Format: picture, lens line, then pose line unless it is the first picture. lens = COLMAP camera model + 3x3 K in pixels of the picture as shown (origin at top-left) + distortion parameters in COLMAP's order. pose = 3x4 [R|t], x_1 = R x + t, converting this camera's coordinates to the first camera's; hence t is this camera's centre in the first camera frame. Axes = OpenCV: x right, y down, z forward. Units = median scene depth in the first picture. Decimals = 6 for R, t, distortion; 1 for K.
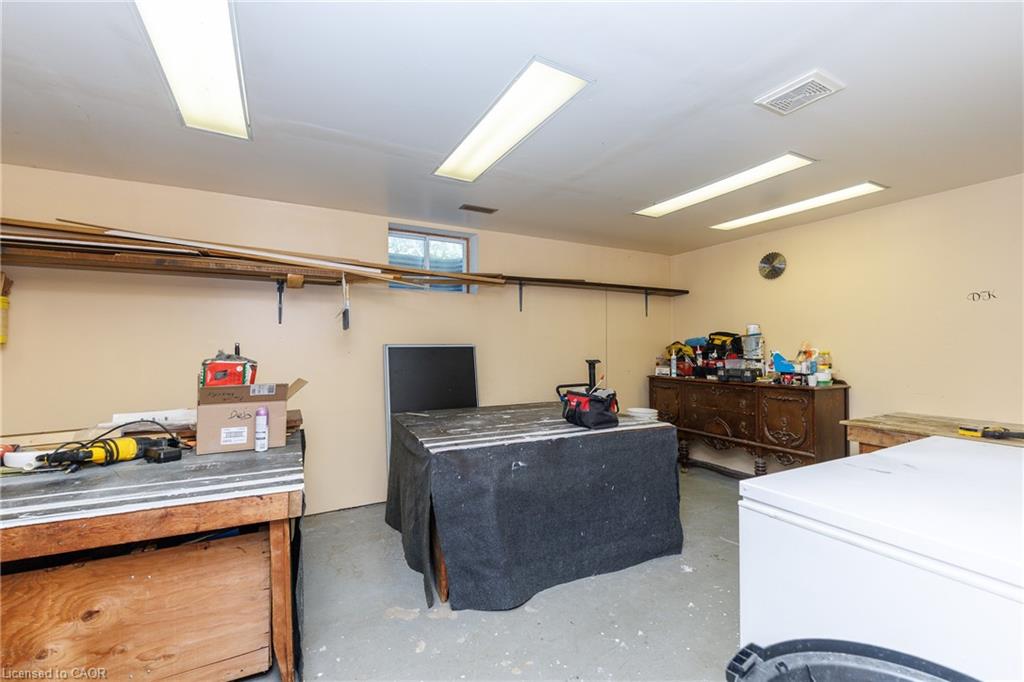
lens RADIAL K [[421.9, 0, 509.7], [0, 421.9, 344.9], [0, 0, 1]] dist [0.030909, -0.016752]
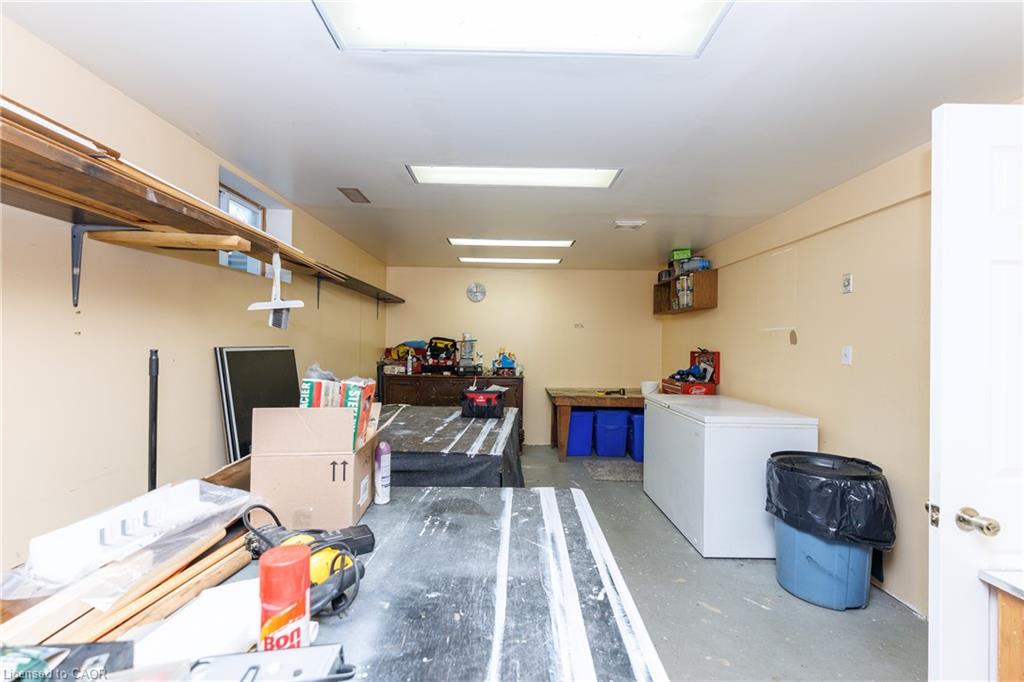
lens RADIAL K [[421.9, 0, 509.7], [0, 421.9, 344.9], [0, 0, 1]] dist [0.030909, -0.016752]
pose [[0.475476, 0.011377, 0.879655, -0.535389], [-0.022864, 0.999738, -0.000571, -0.012210], [-0.879432, -0.019841, 0.475611, 0.224366]]
